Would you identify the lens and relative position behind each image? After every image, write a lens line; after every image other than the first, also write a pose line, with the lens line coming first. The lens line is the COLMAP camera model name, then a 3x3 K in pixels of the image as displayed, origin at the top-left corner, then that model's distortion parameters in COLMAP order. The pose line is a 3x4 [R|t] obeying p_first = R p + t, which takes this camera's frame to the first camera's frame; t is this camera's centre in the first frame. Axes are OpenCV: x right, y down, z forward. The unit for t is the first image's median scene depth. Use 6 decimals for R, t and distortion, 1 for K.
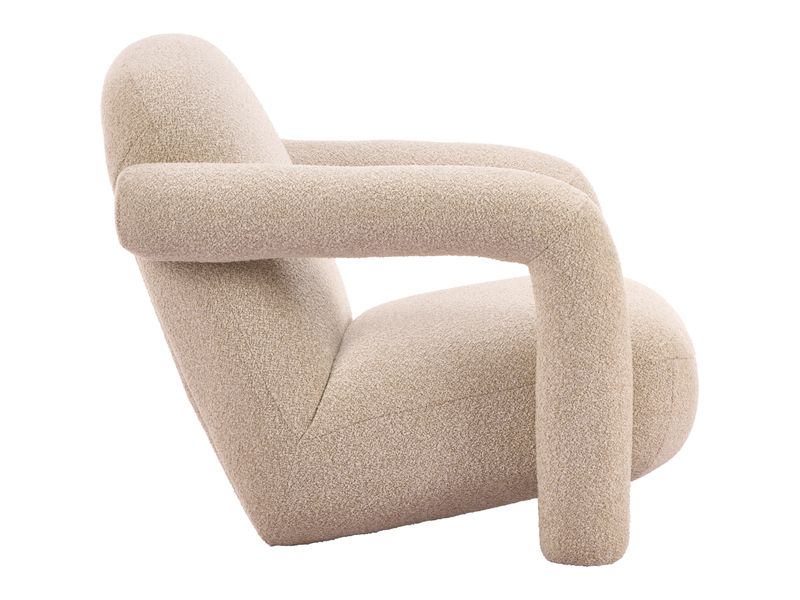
lens RADIAL K [[2246.8, 0, 400.3], [0, 2246.8, 299.2], [0, 0, 1]] dist [0.212719, 0.000000]
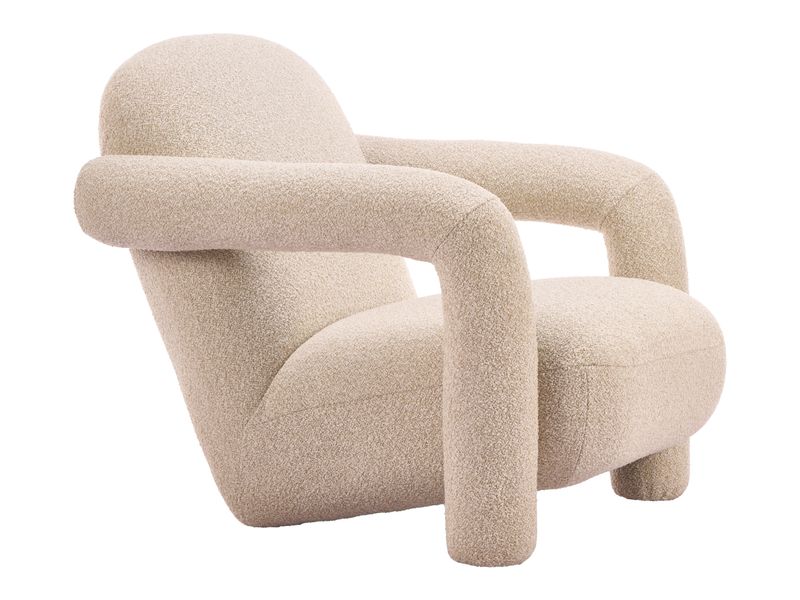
lens RADIAL K [[2246.8, 0, 400.7], [0, 2246.8, 301.2], [0, 0, 1]] dist [0.212719, 0.000000]
pose [[0.949882, 0.043526, -0.309565, 0.344535], [-0.043182, 0.999035, 0.007968, -0.006012], [0.309613, 0.005799, 0.950845, 0.034015]]
